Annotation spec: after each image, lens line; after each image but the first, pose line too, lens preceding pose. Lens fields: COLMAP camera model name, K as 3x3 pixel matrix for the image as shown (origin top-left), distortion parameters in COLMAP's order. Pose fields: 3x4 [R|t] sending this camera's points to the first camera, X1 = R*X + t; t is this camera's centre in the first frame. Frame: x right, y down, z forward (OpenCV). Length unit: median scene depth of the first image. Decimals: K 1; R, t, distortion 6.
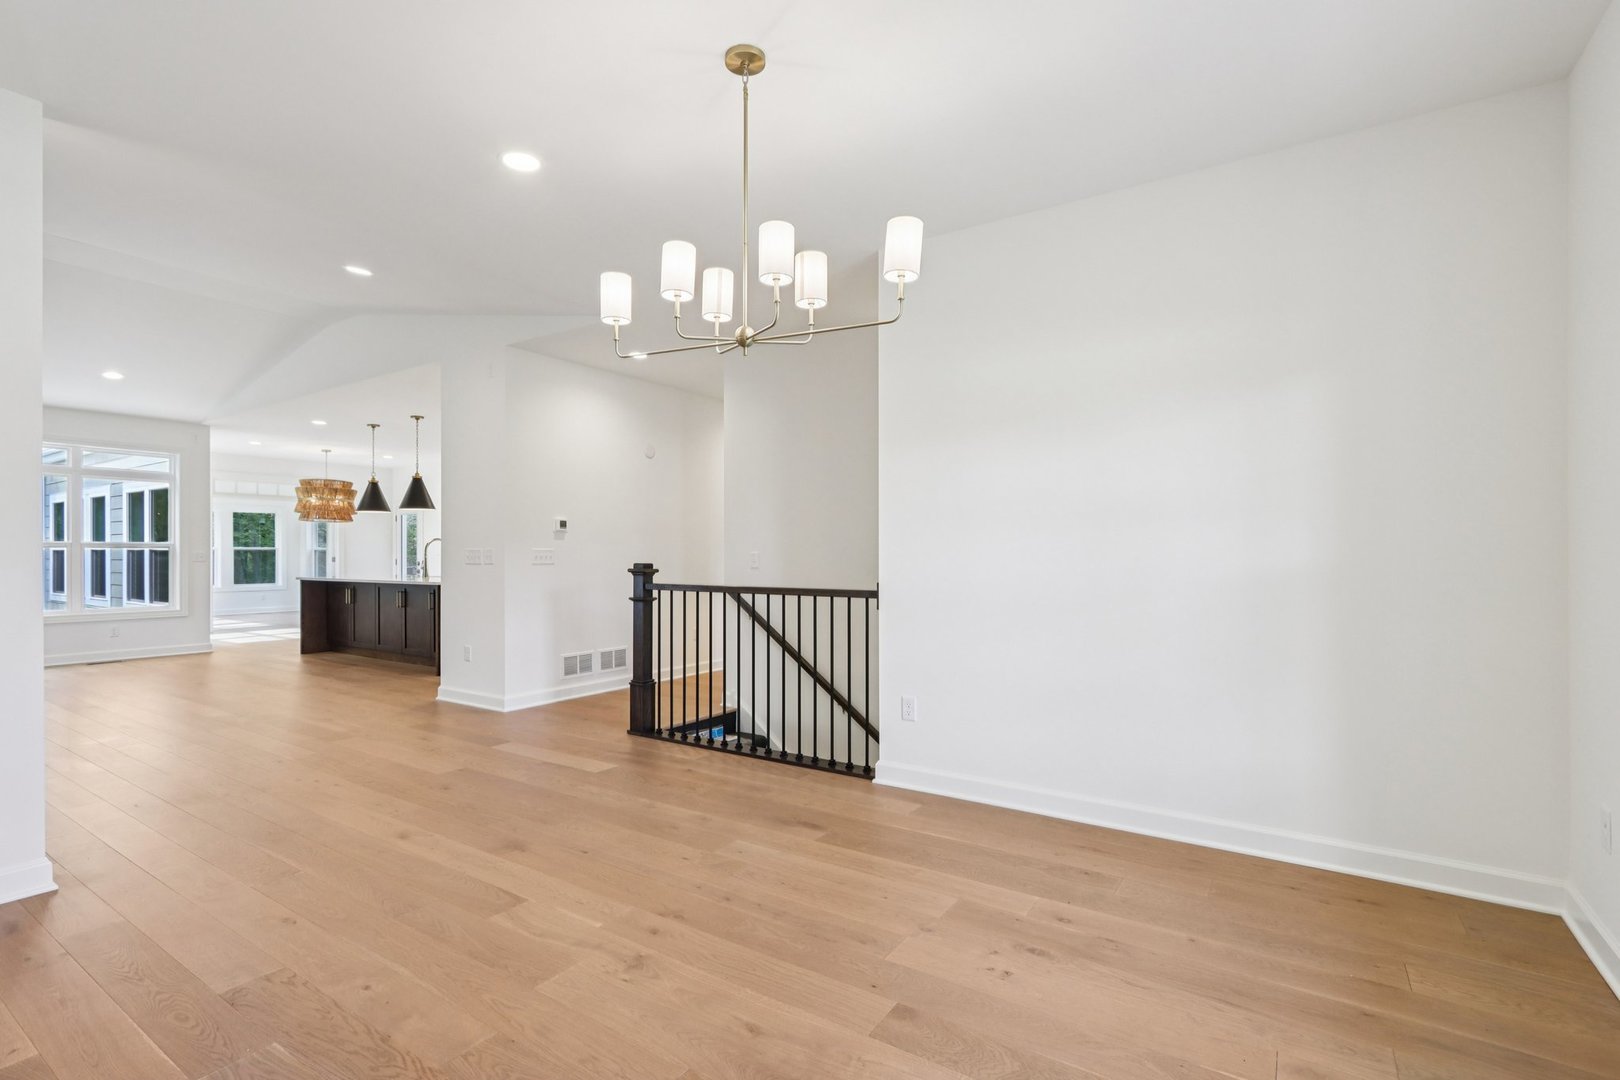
lens RADIAL K [[756.0, 0, 800.4], [0, 756.0, 550.5], [0, 0, 1]] dist [-0.006063, 0.002371]
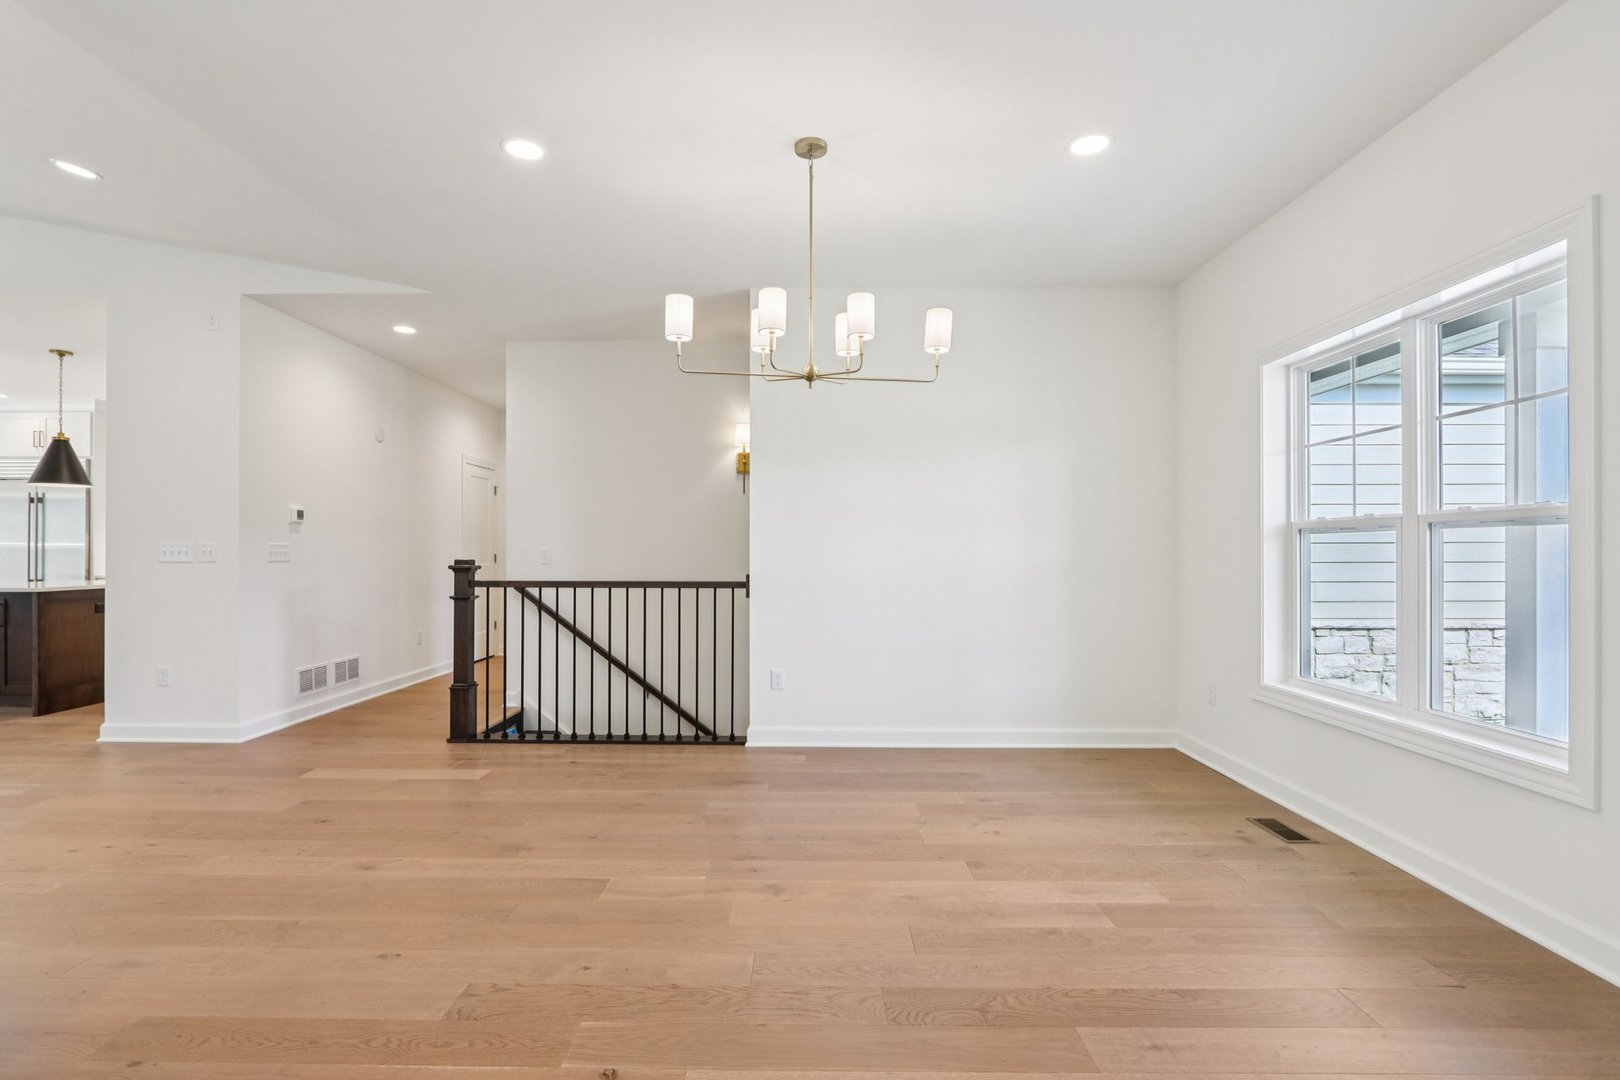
lens RADIAL K [[756.0, 0, 785.3], [0, 756.0, 548.1], [0, 0, 1]] dist [-0.006063, 0.002371]
pose [[0.837294, 0.002299, 0.546748, -0.379080], [-0.003237, 0.999994, 0.000753, 0.000730], [-0.546743, -0.002401, 0.837297, -0.006408]]
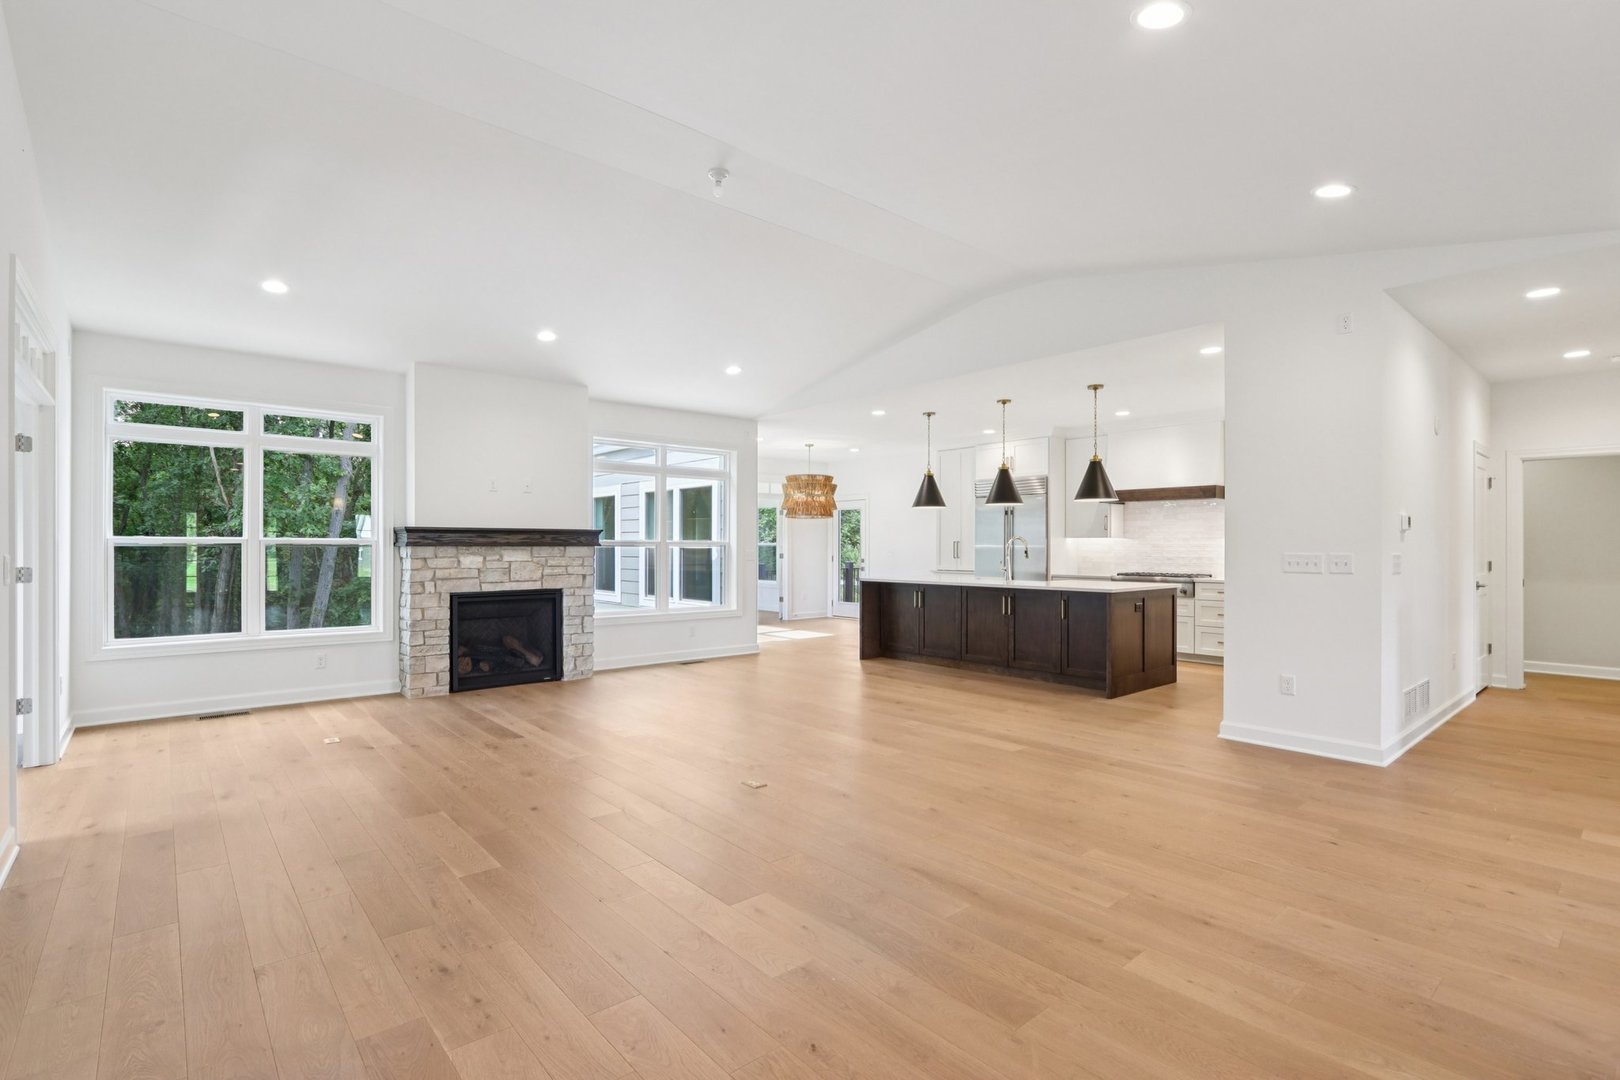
lens RADIAL K [[756.0, 0, 795.7], [0, 756.0, 543.3], [0, 0, 1]] dist [-0.006063, 0.002371]
pose [[0.966192, 0.000524, -0.257825, -0.851059], [-0.000265, 0.999999, 0.001041, -0.015088], [0.257825, -0.000938, 0.966191, 0.117621]]
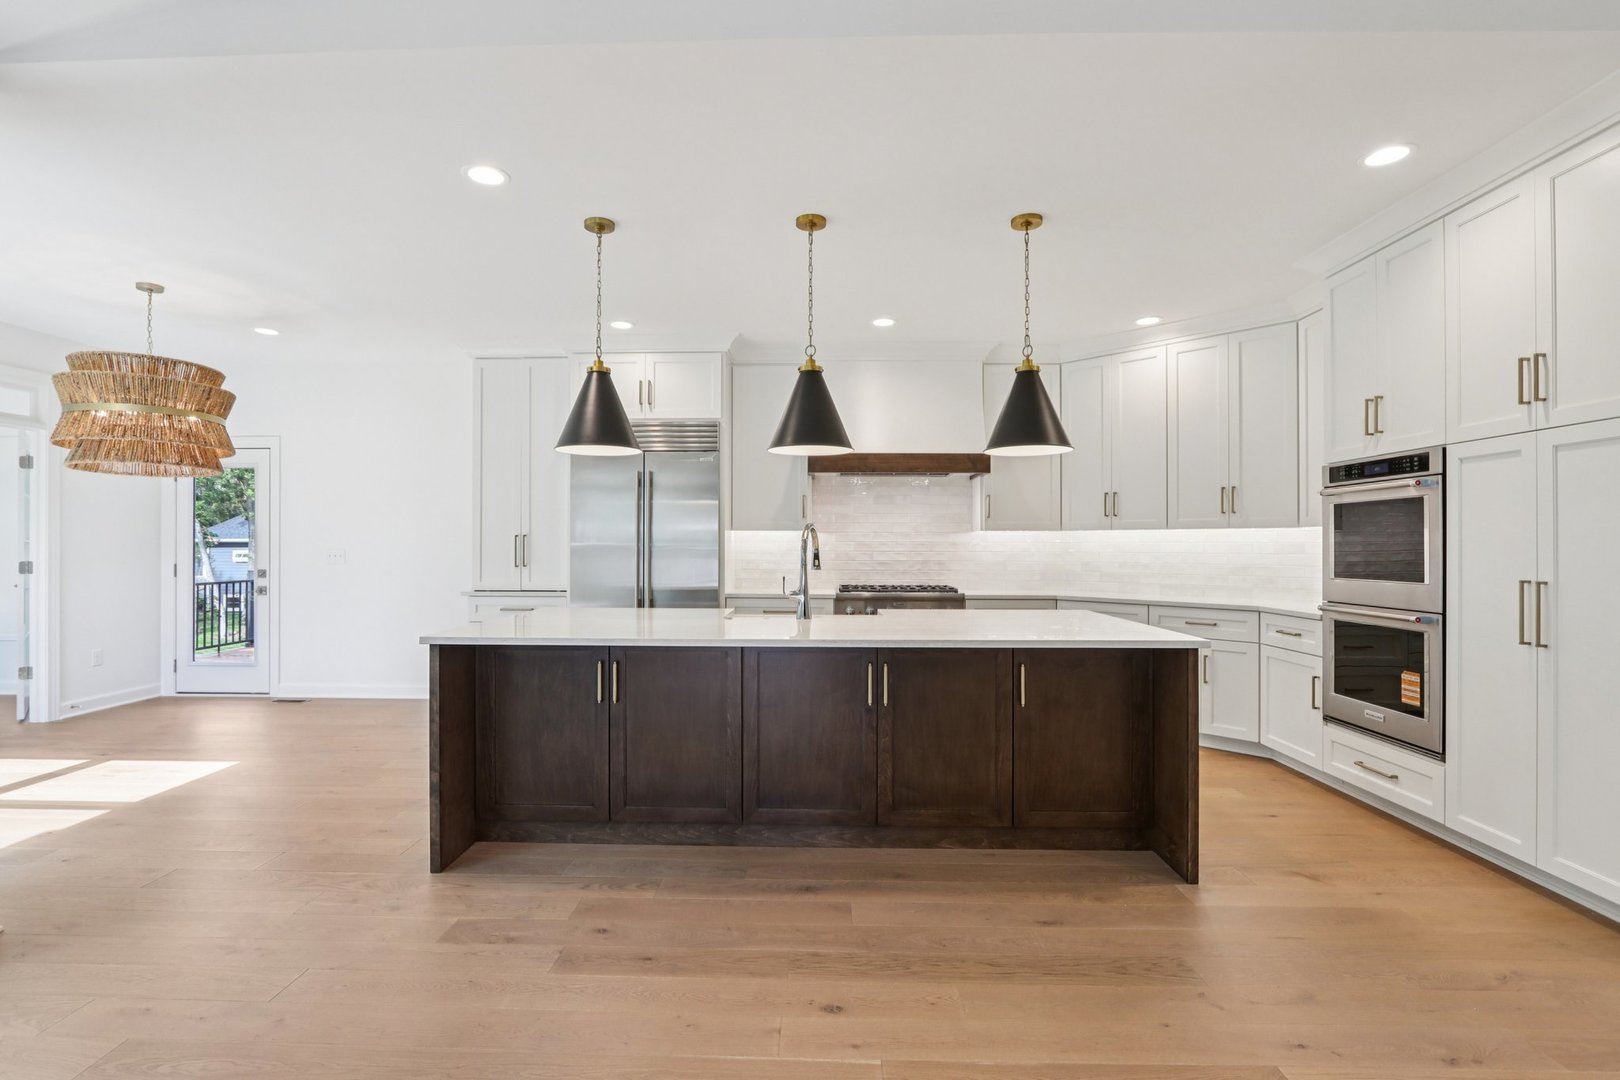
lens RADIAL K [[756.0, 0, 795.1], [0, 756.0, 547.5], [0, 0, 1]] dist [-0.006063, 0.002371]
pose [[0.843341, -0.000022, 0.537379, -1.205132], [-0.005495, 0.999947, 0.008665, -0.011275], [-0.537351, -0.010260, 0.843296, 1.095348]]
